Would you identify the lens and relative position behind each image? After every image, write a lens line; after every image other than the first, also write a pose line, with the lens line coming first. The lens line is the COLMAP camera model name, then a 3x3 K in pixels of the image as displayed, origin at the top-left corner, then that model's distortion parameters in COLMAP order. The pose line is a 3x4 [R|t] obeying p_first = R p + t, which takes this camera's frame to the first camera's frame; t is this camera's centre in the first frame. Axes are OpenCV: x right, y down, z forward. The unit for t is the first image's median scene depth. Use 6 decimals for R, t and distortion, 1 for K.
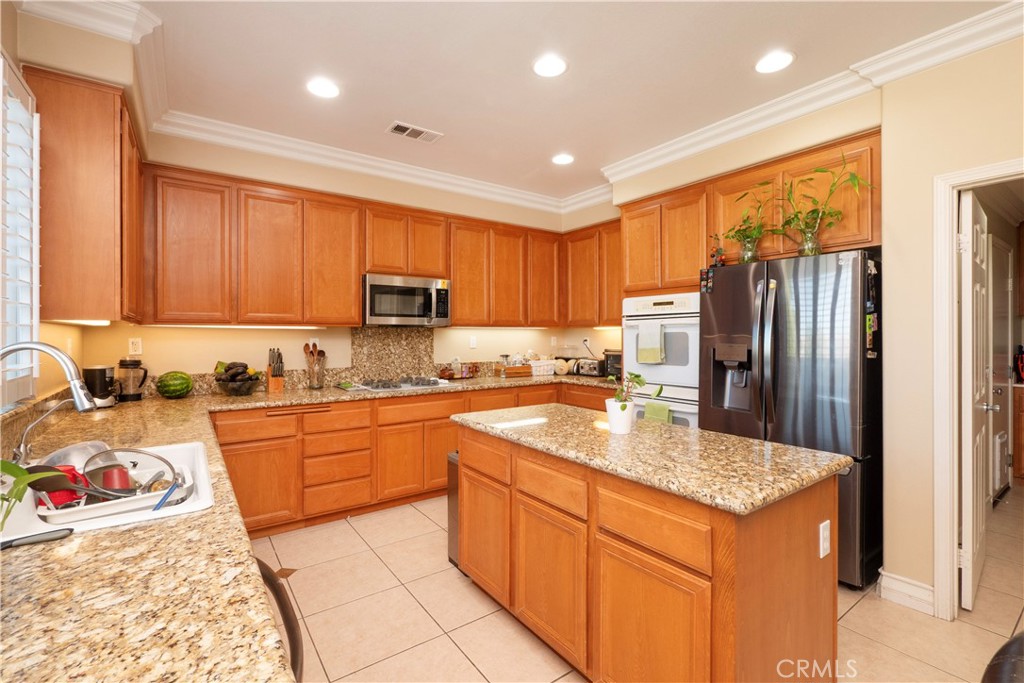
lens RADIAL K [[436.1, 0, 511.0], [0, 436.1, 335.1], [0, 0, 1]] dist [-0.002905, -0.000338]
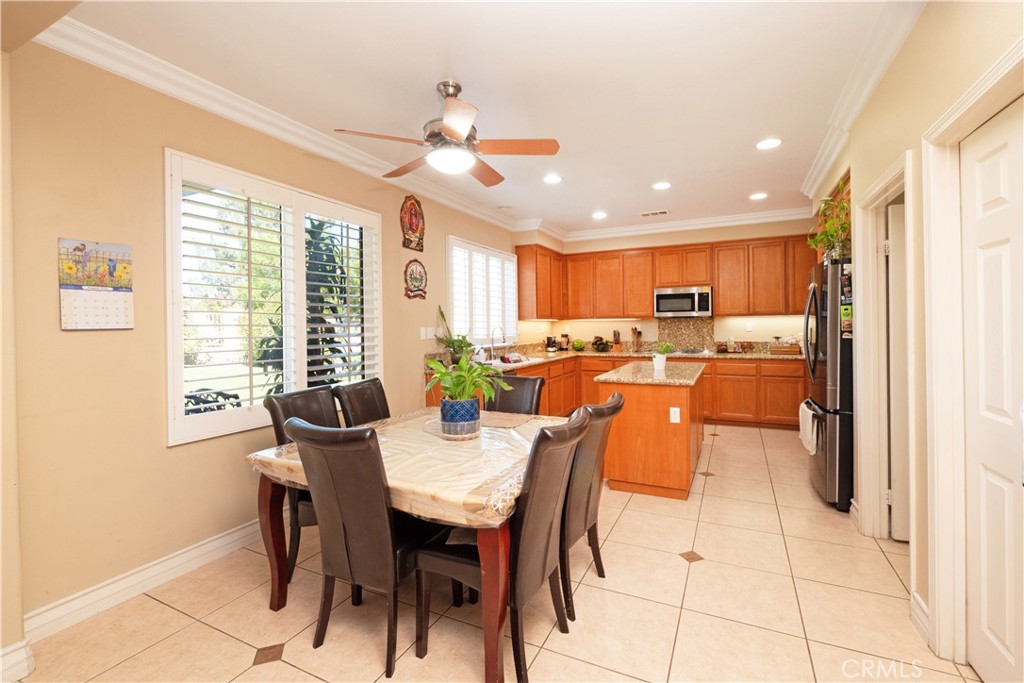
lens RADIAL K [[436.1, 0, 511.0], [0, 436.1, 335.1], [0, 0, 1]] dist [-0.002905, -0.000338]
pose [[0.442116, 0.014506, -0.896840, 0.993776], [0.016561, 0.999567, 0.024332, -0.003326], [0.896805, -0.025610, 0.441685, -0.308640]]
